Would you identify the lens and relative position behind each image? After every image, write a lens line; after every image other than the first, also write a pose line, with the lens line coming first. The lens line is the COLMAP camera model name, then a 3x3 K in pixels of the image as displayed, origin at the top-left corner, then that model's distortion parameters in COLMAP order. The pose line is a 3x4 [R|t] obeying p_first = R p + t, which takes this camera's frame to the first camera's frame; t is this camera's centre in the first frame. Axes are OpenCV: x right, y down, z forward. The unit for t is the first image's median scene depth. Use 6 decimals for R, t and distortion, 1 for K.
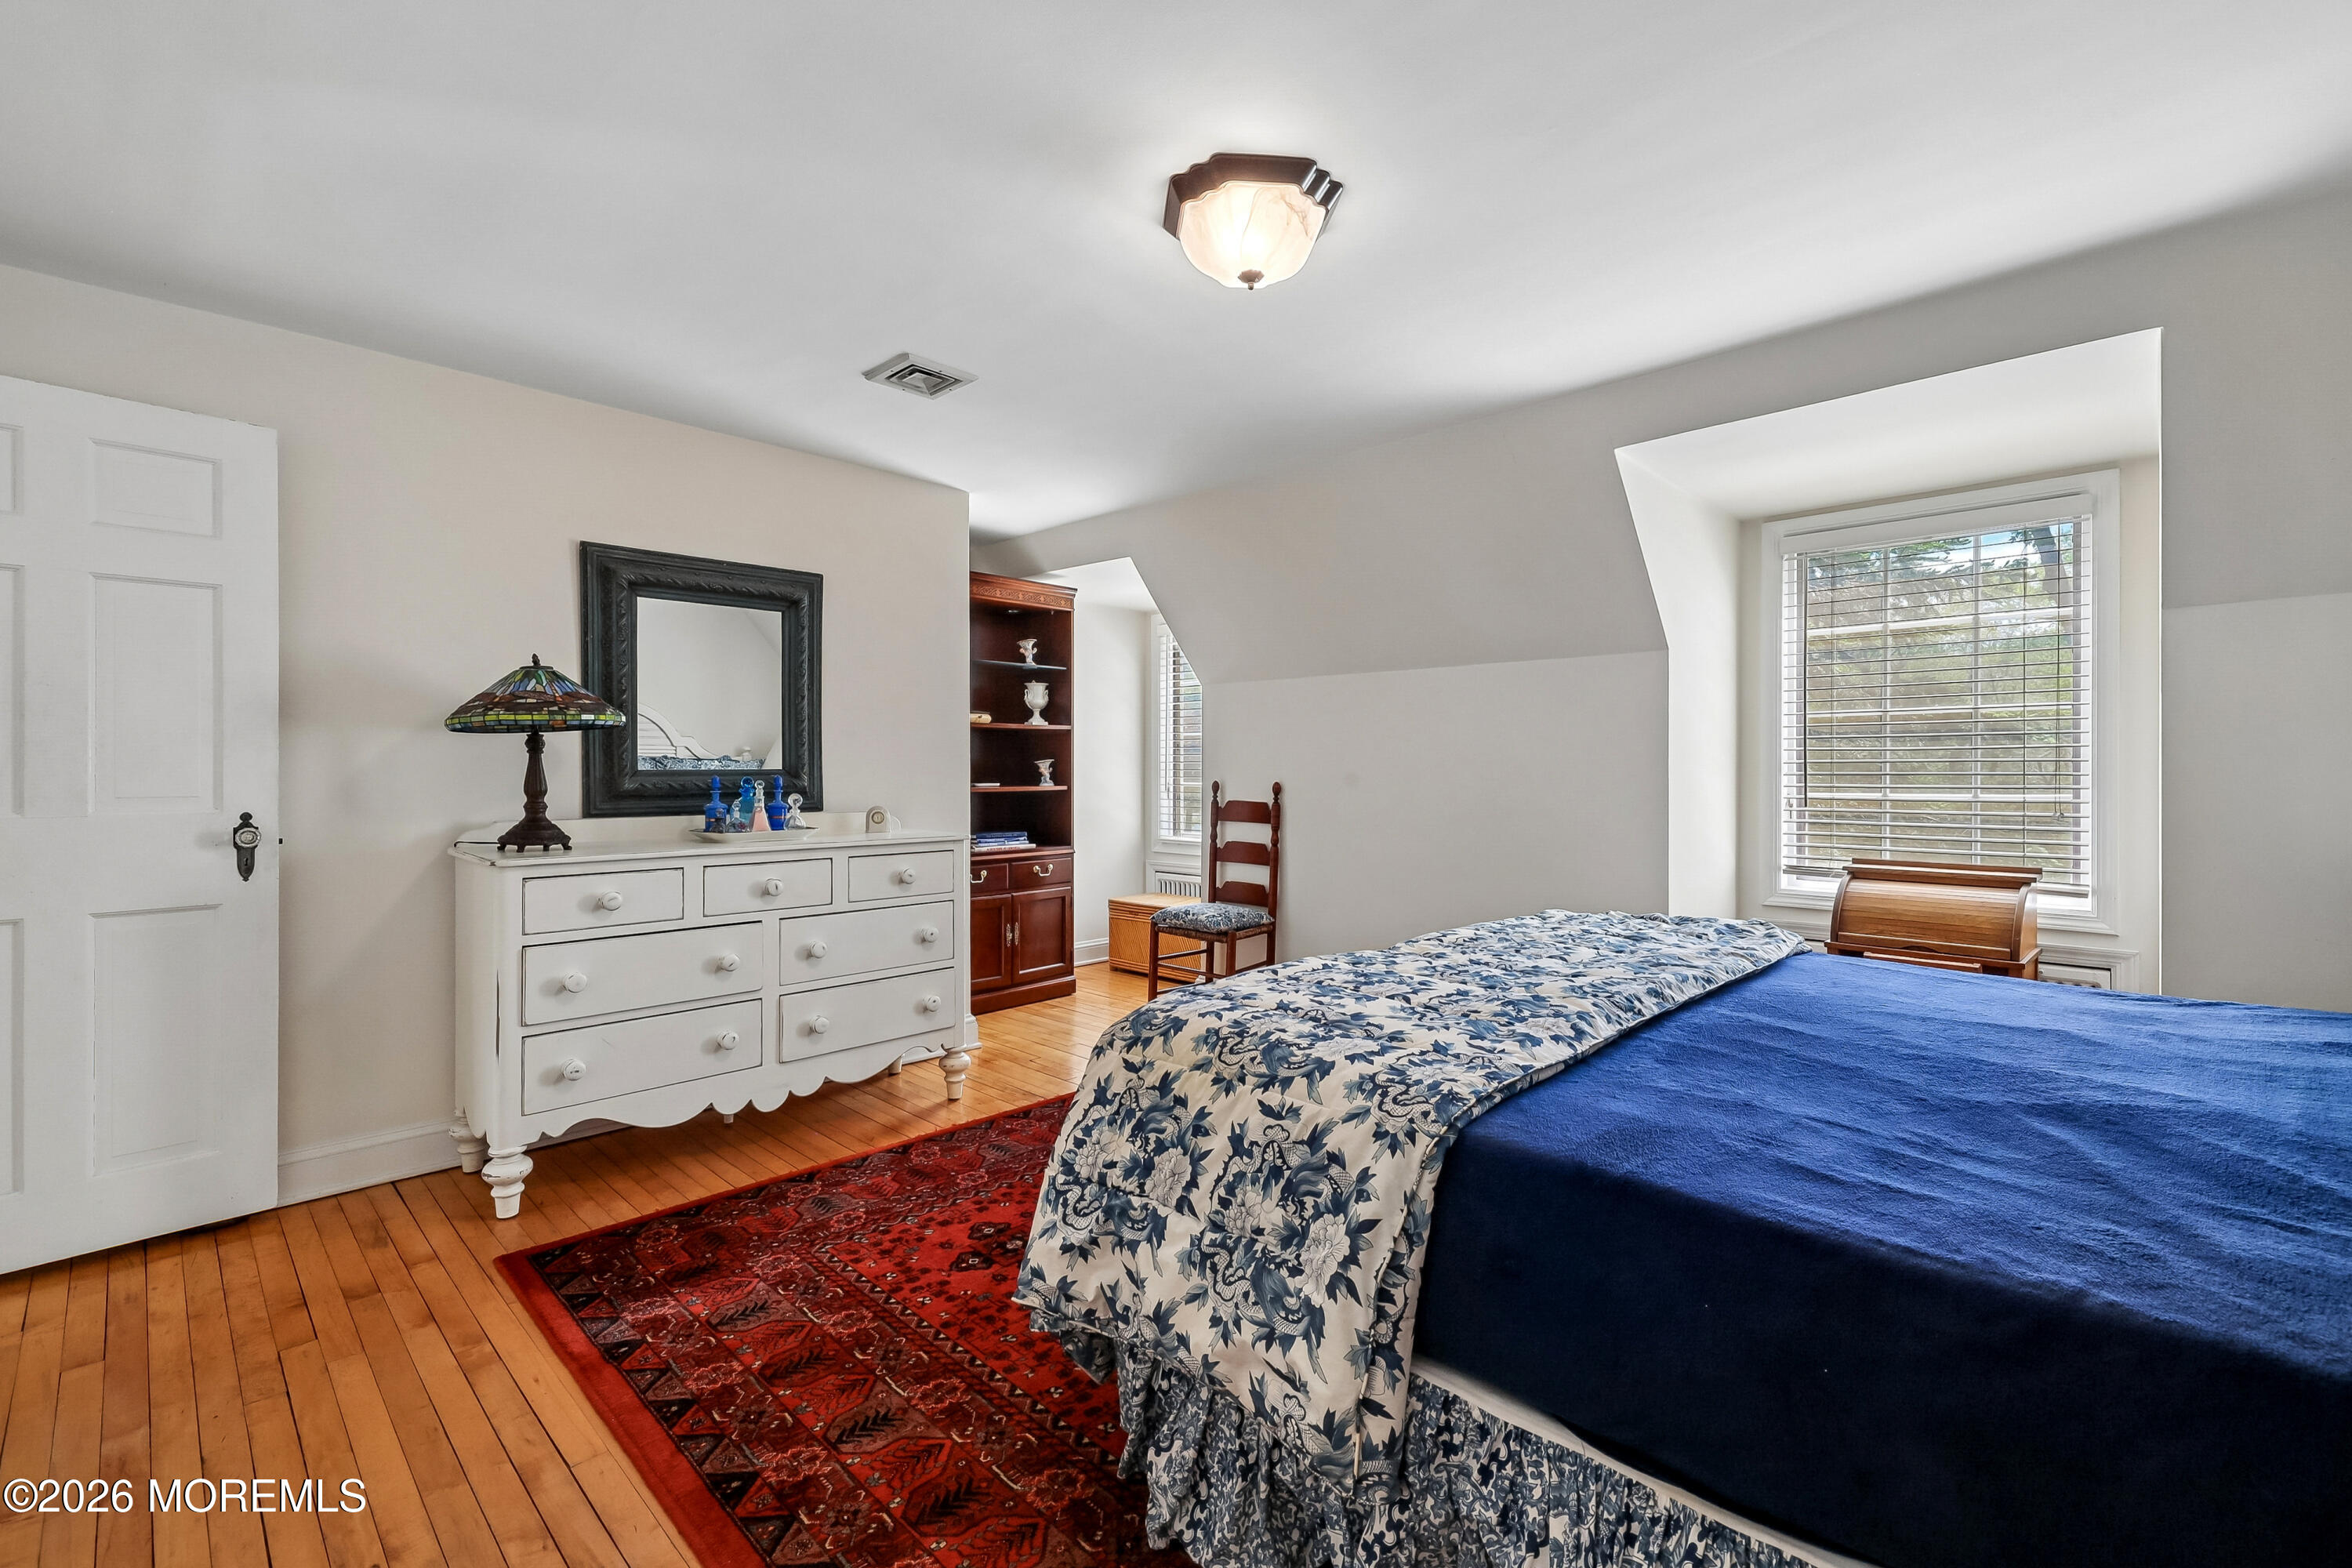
lens RADIAL K [[1010.9, 0, 1166.2], [0, 1010.9, 772.4], [0, 0, 1]] dist [0.004792, 0.000420]
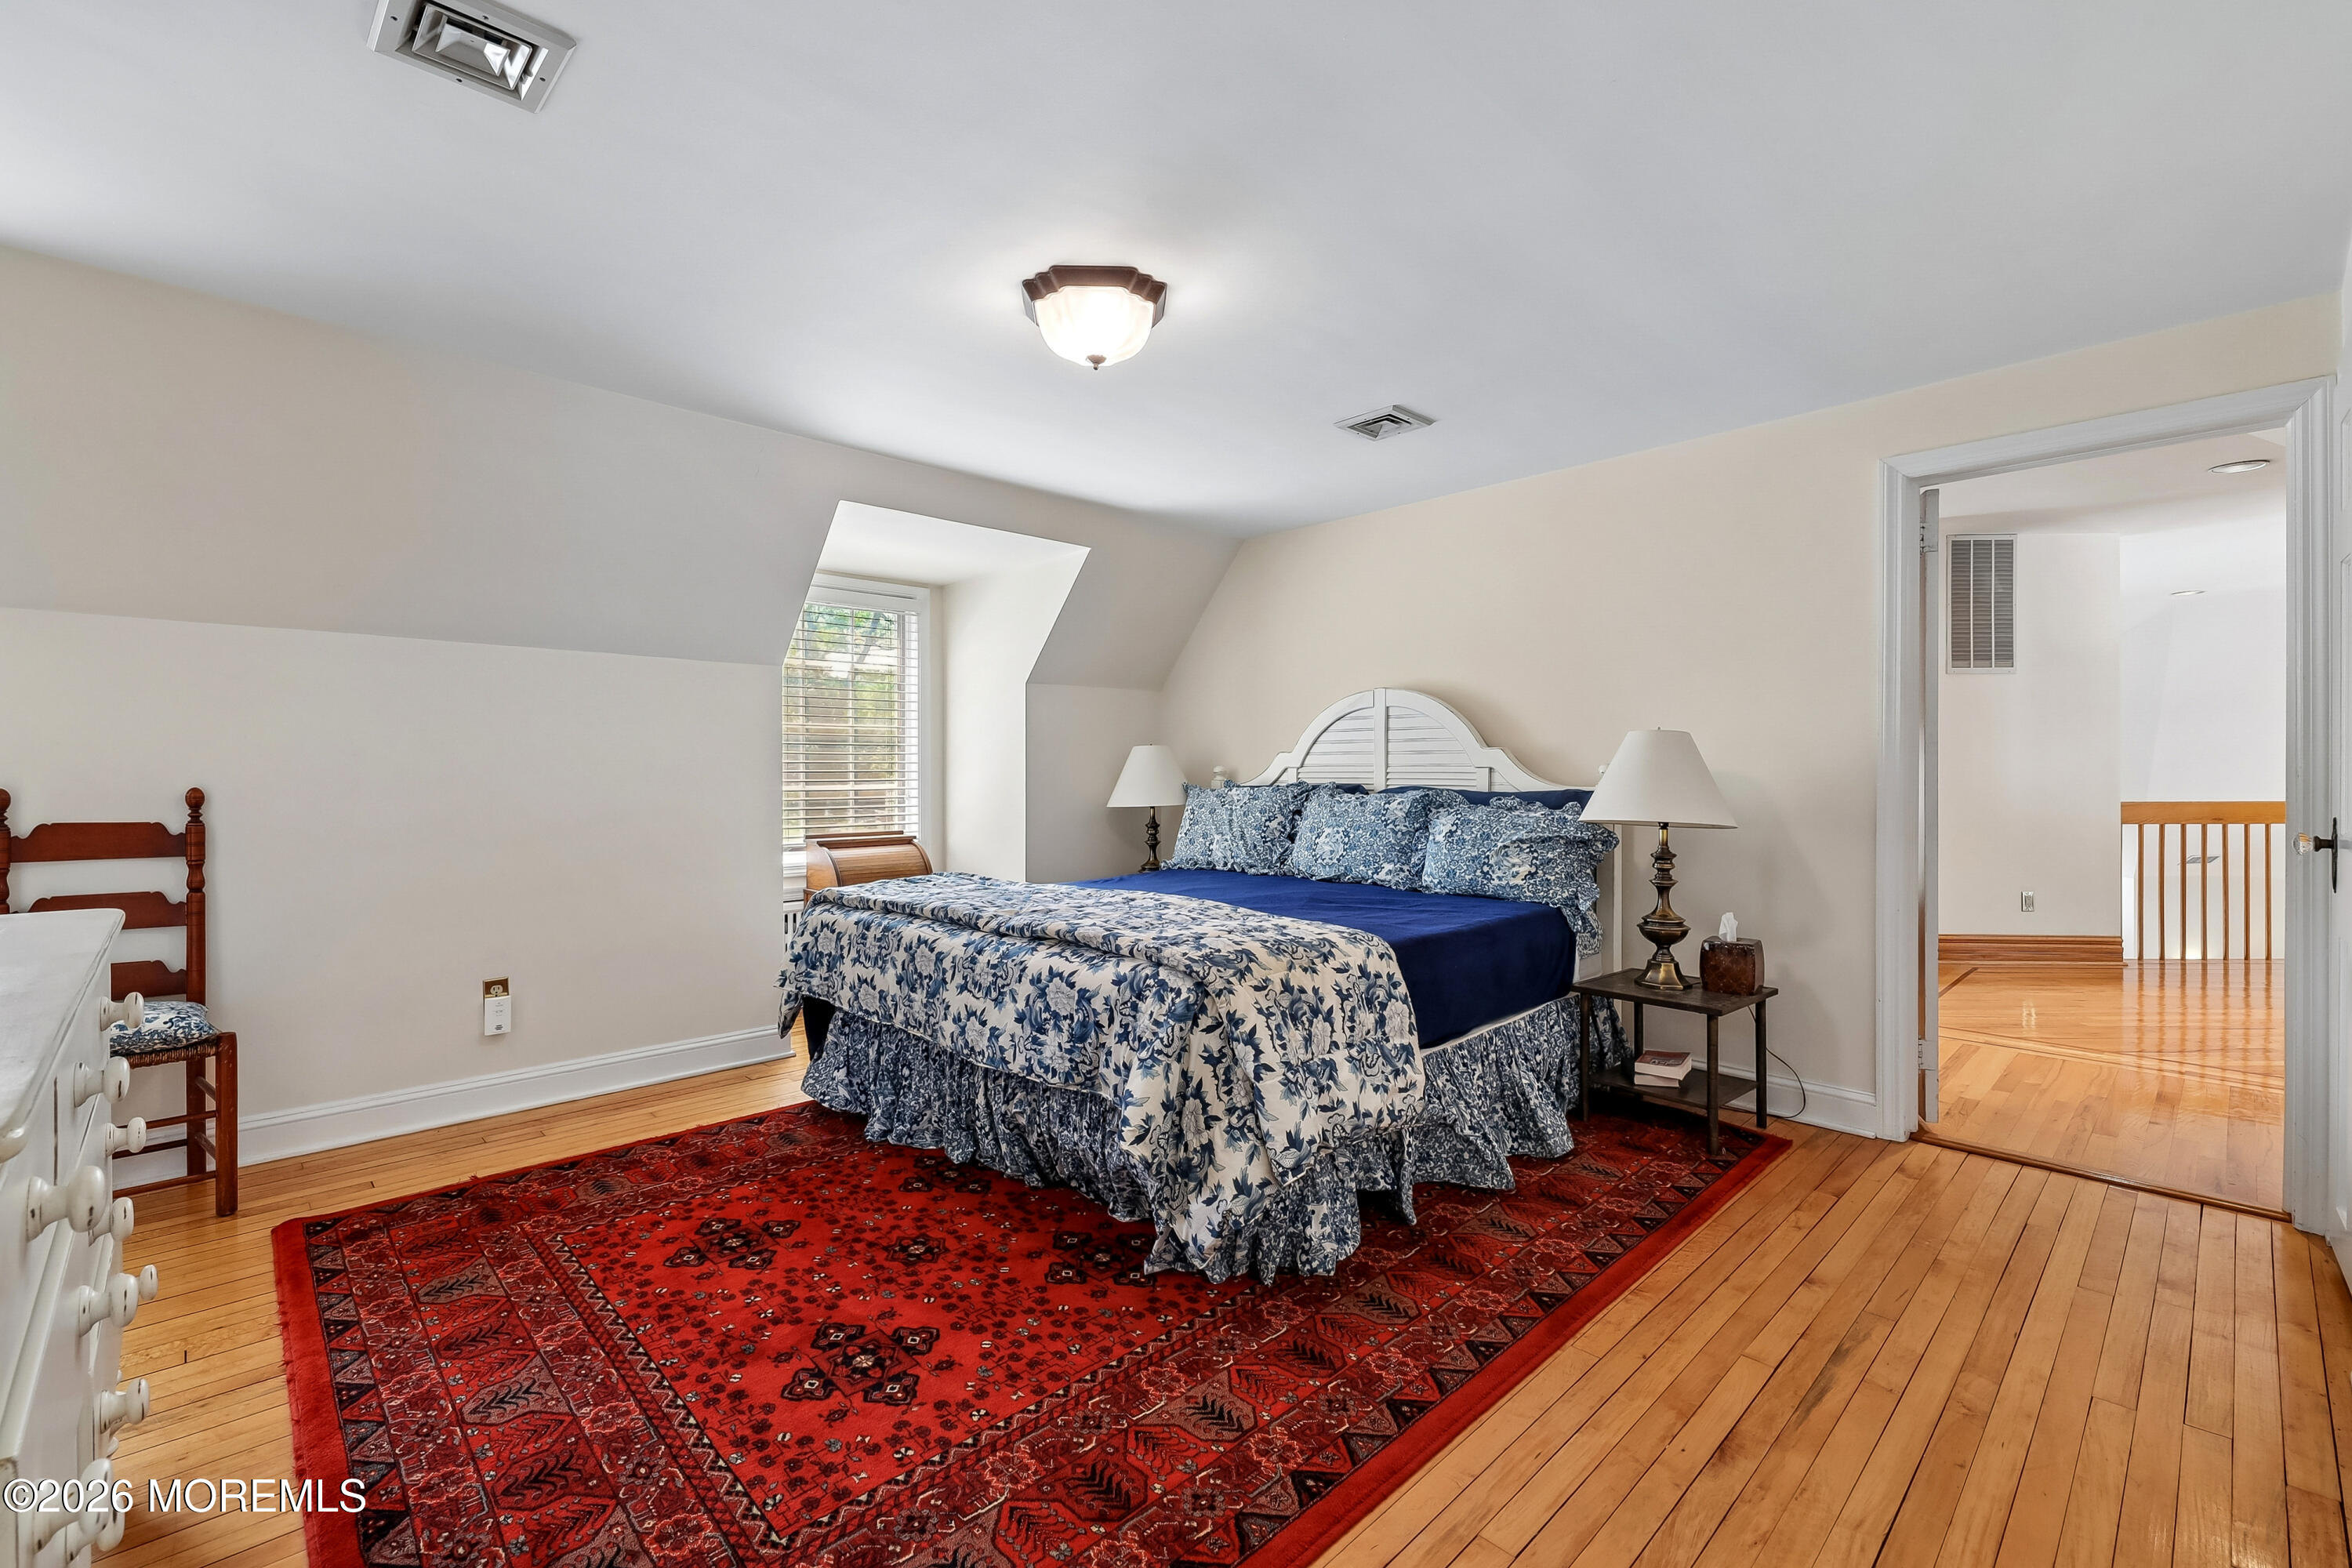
lens RADIAL K [[1010.9, 0, 1166.3], [0, 1010.9, 776.0], [0, 0, 1]] dist [0.004792, 0.000420]
pose [[0.022379, -0.009263, 0.999707, -1.282669], [0.003110, 0.999953, 0.009196, -0.006524], [-0.999745, 0.002903, 0.022407, 1.006691]]
